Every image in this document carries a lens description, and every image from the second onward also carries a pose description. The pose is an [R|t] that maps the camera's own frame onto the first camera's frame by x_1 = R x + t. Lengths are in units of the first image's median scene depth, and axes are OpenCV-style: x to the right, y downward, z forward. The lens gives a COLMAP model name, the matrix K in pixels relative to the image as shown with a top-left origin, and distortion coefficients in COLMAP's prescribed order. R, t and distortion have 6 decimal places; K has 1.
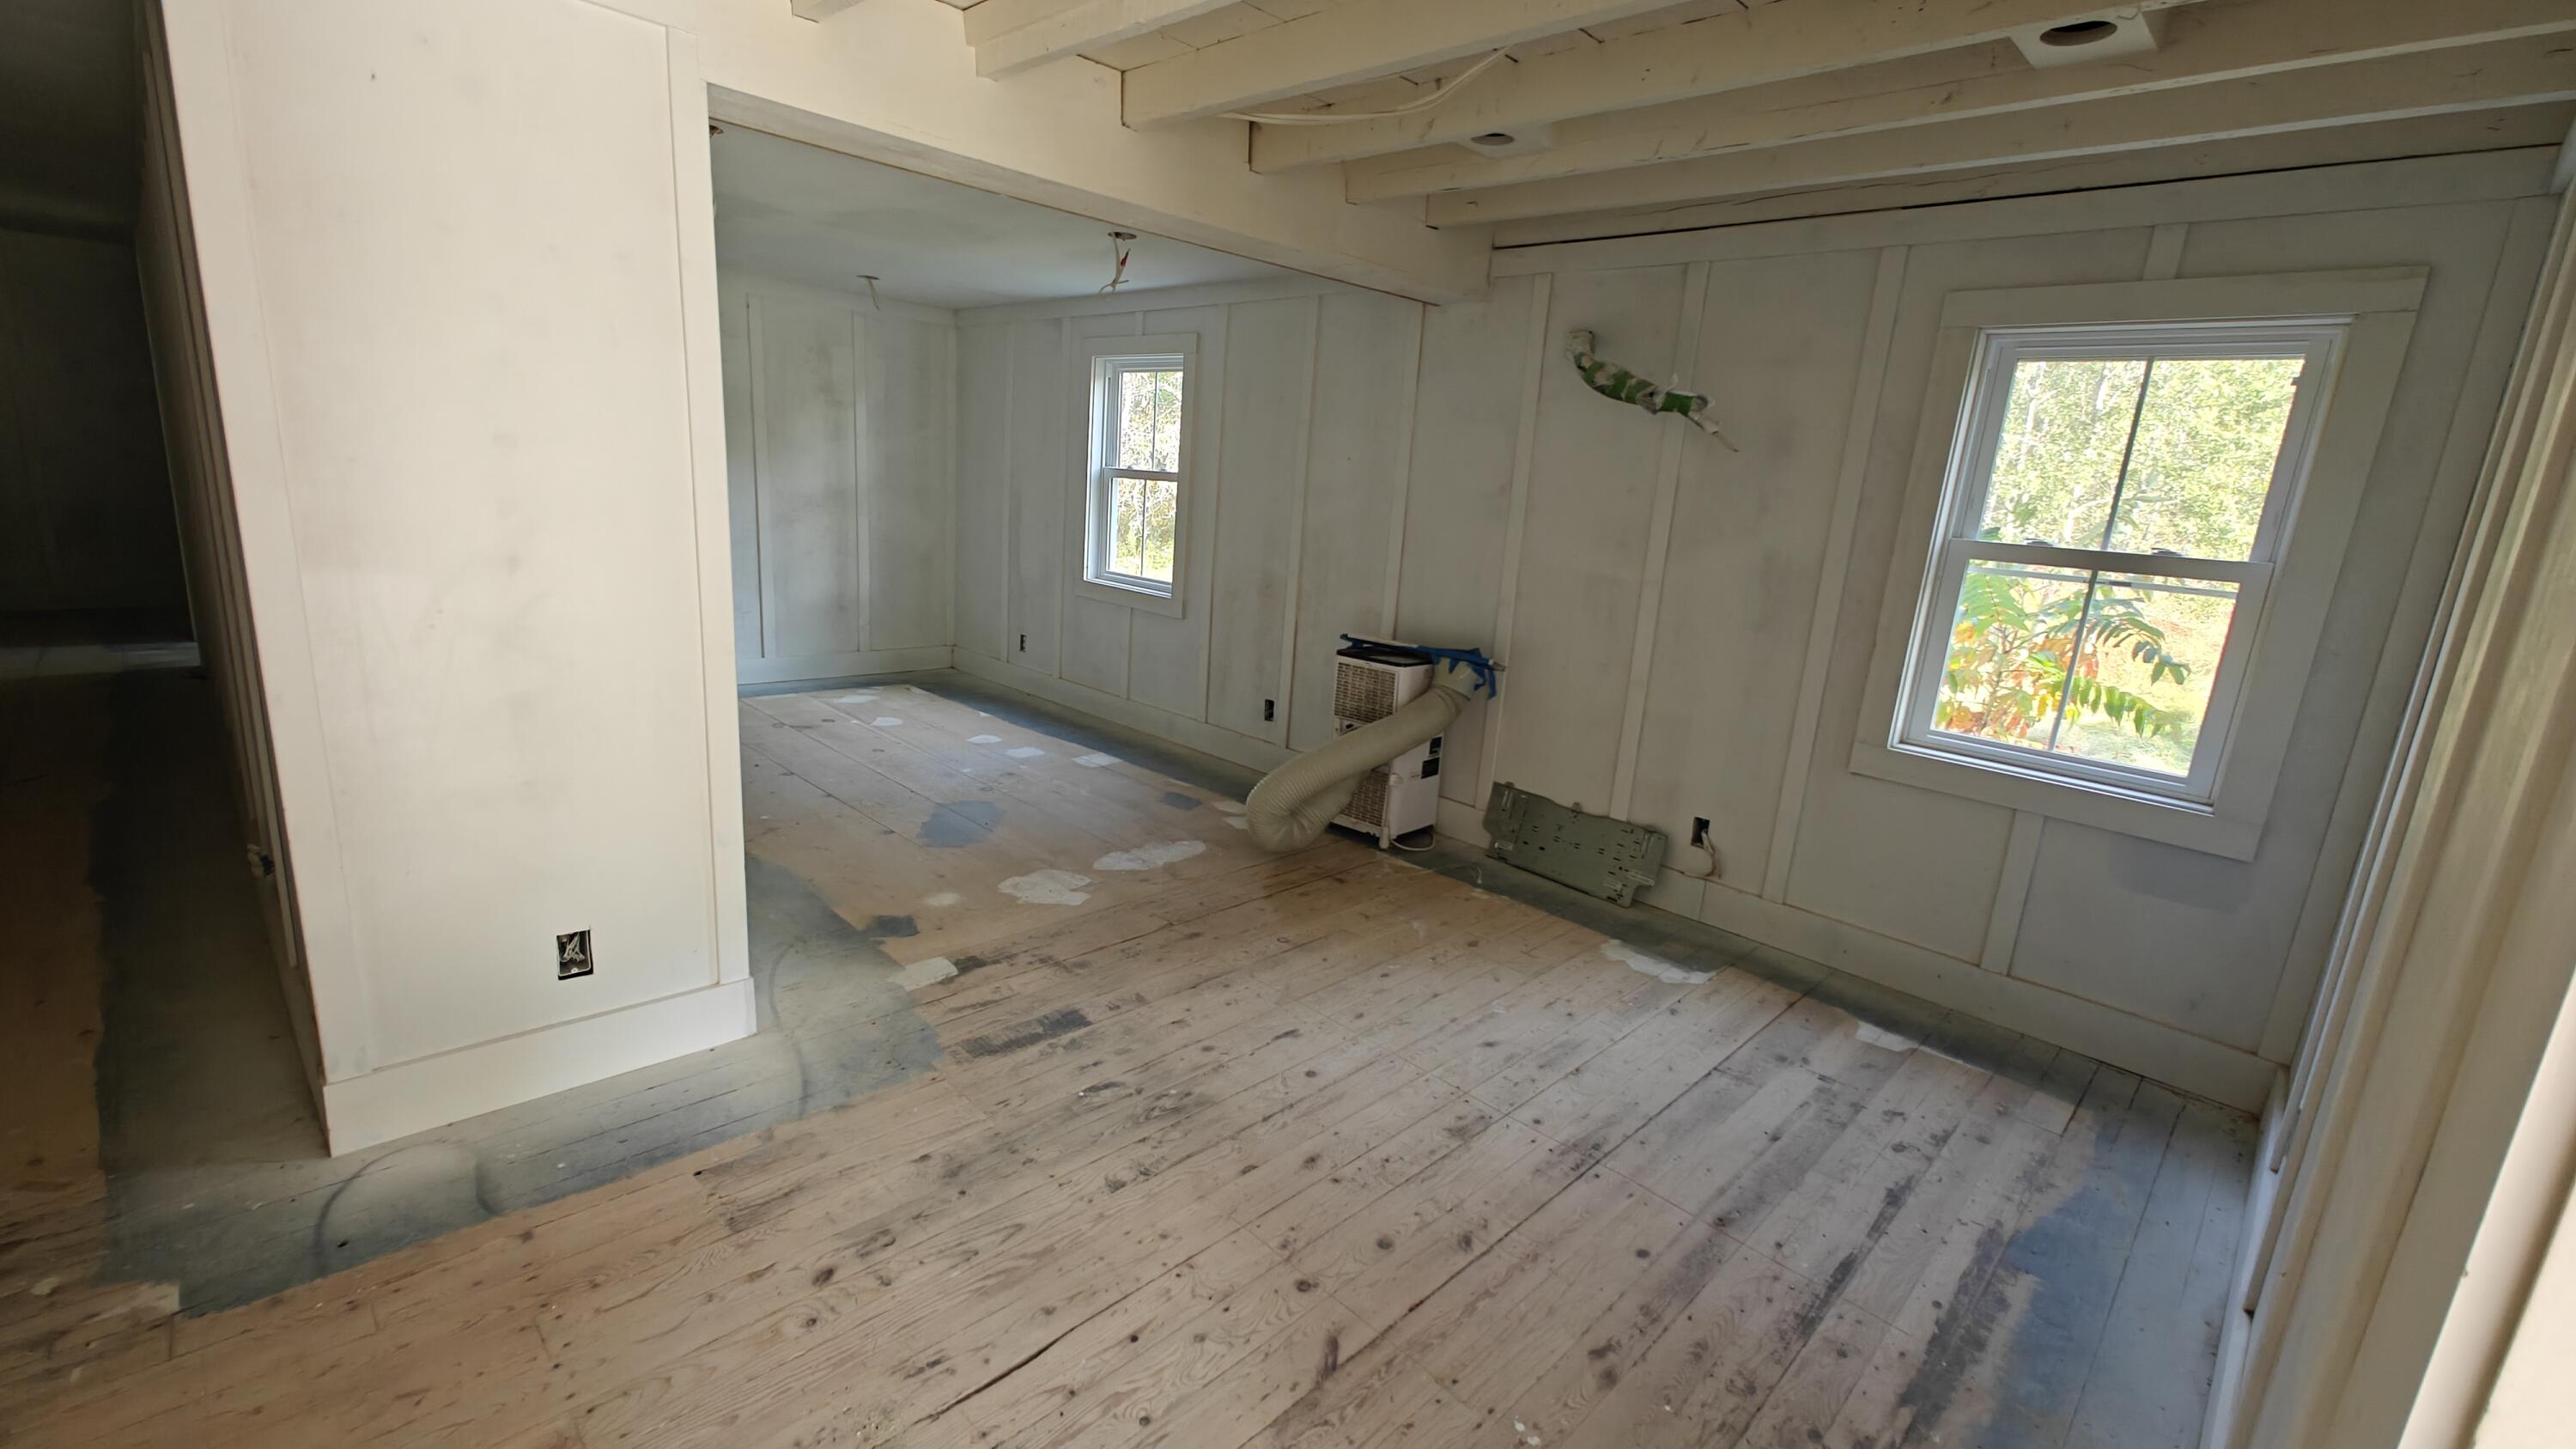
lens RADIAL K [[1106.7, 0, 1288.0], [0, 1106.7, 724.5], [0, 0, 1]] dist [-0.003280, 0.015371]
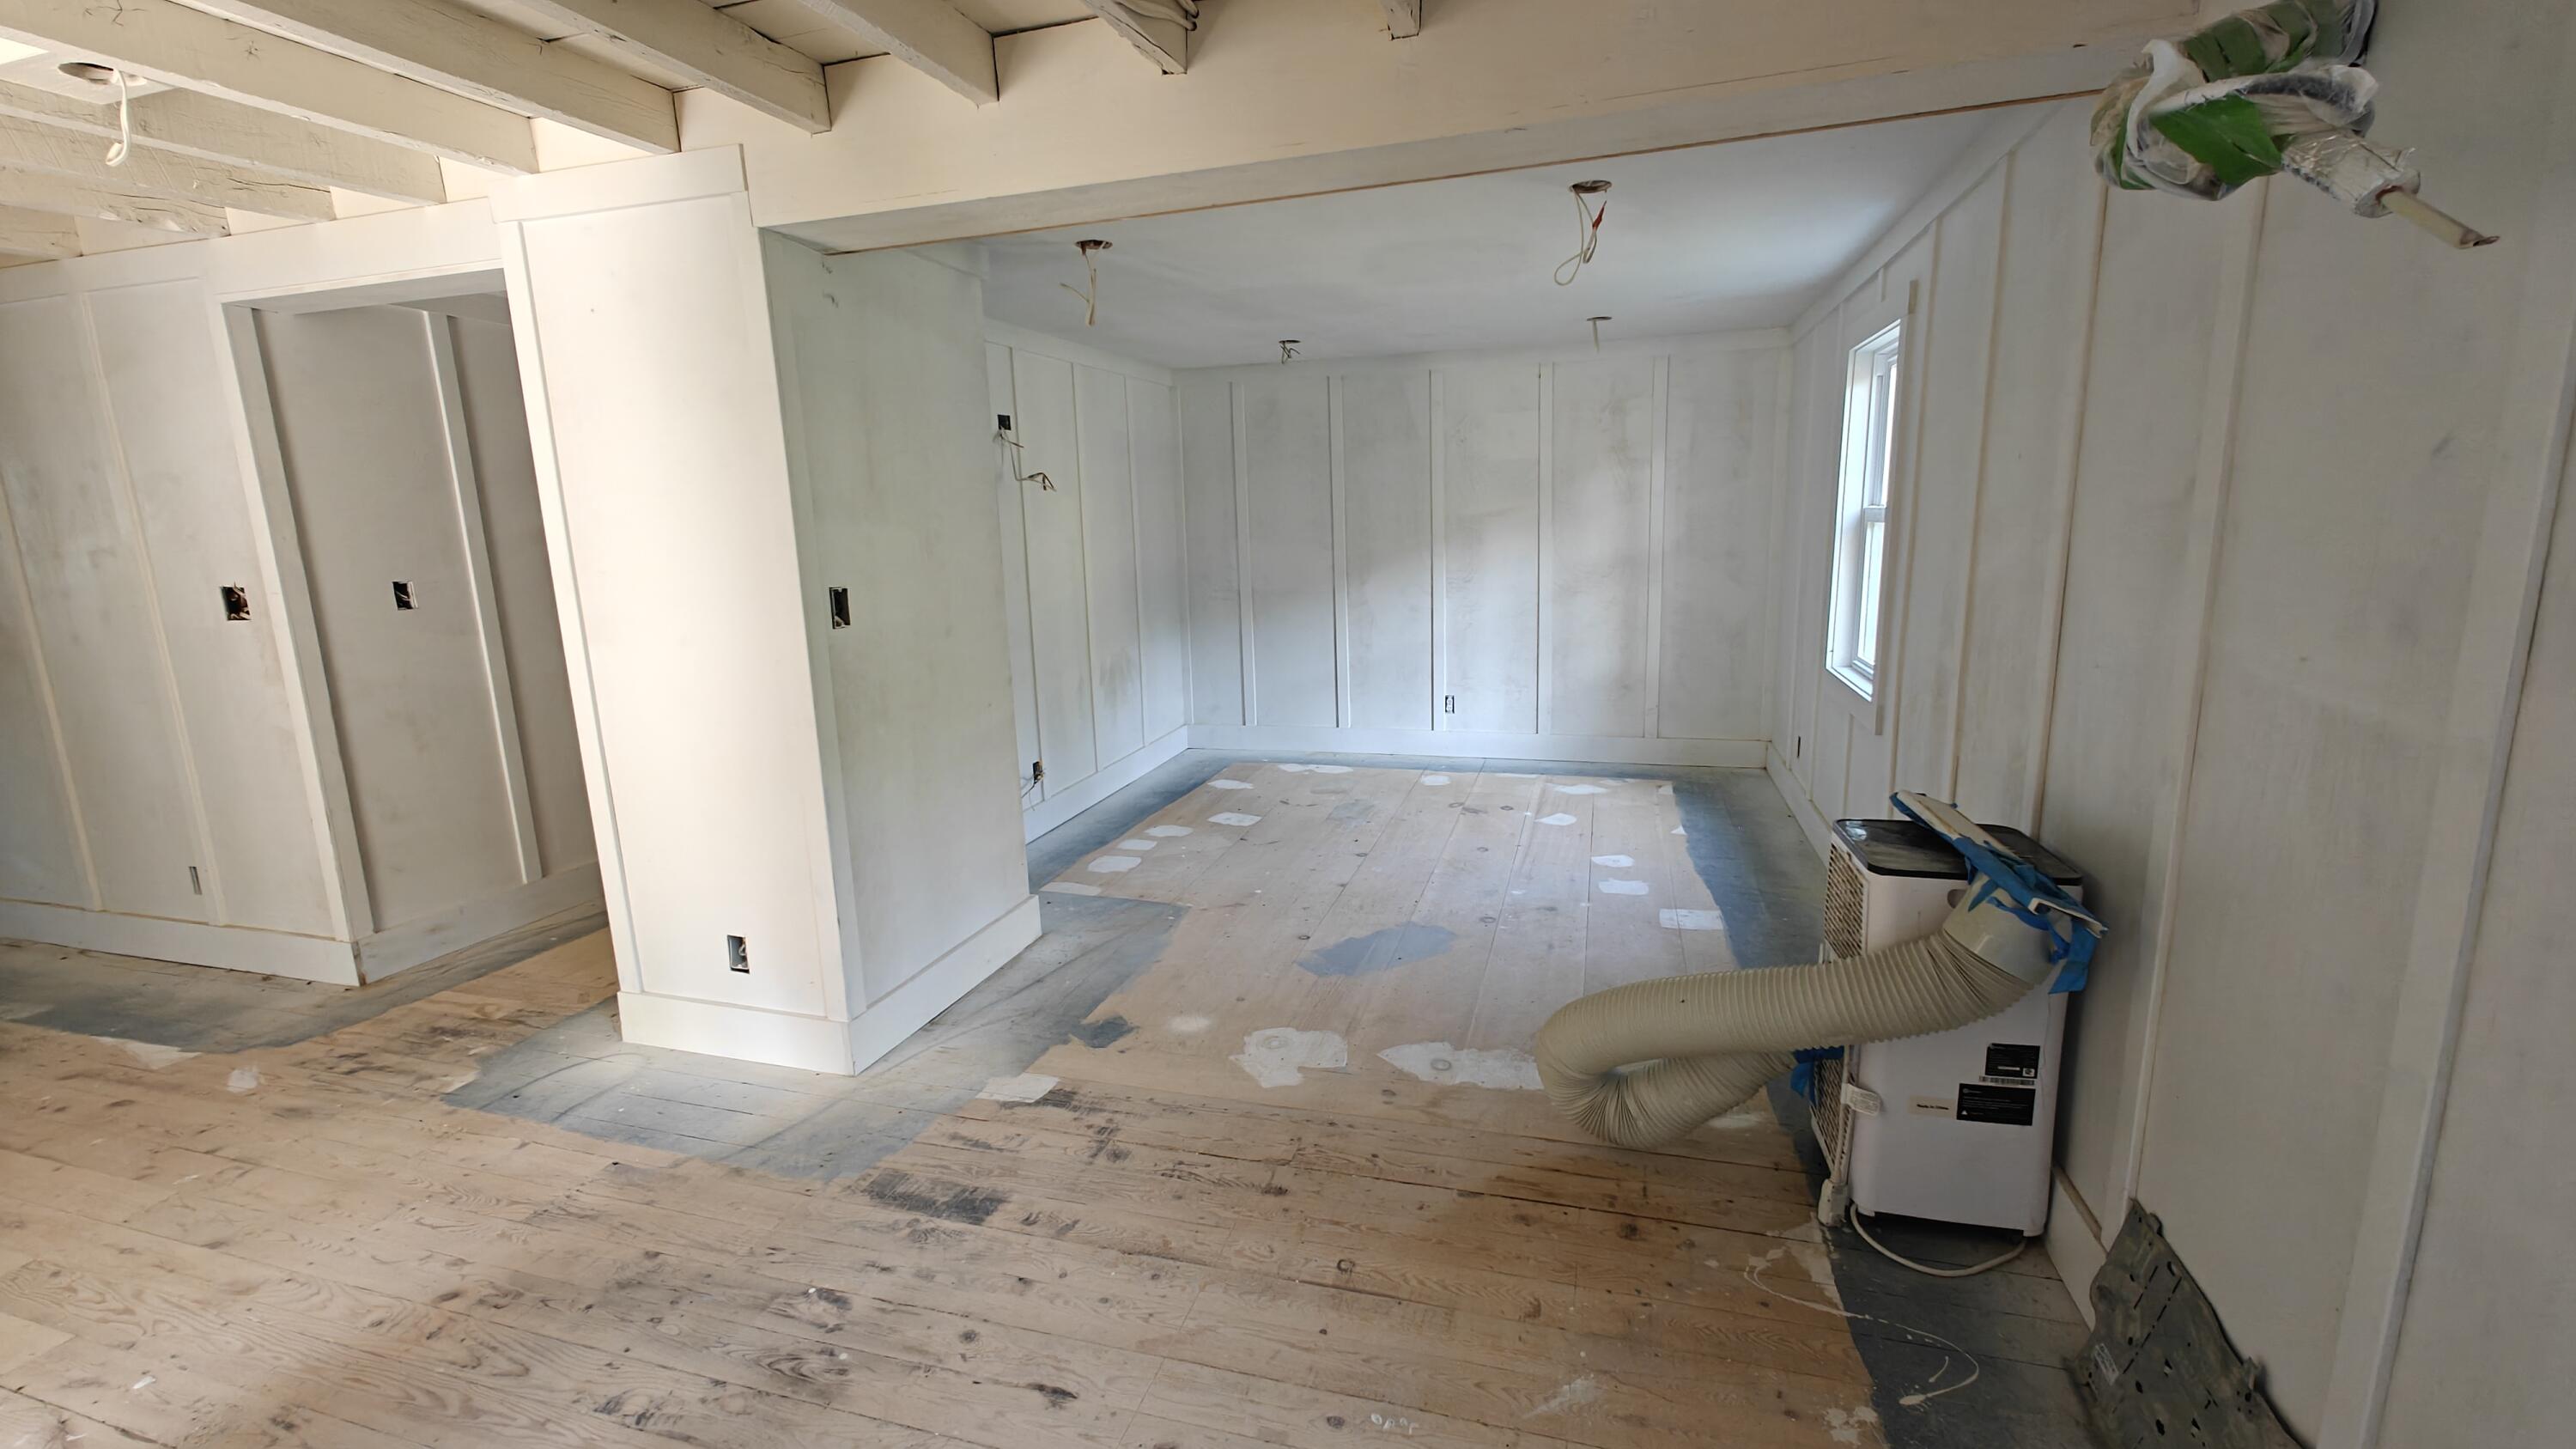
lens RADIAL K [[1106.7, 0, 1288.0], [0, 1106.7, 724.5], [0, 0, 1]] dist [-0.003280, 0.015371]
pose [[0.462854, 0.086249, -0.882229, 0.447647], [-0.139428, 0.989950, 0.023630, -0.100872], [0.875400, 0.112071, 0.470228, 0.588326]]
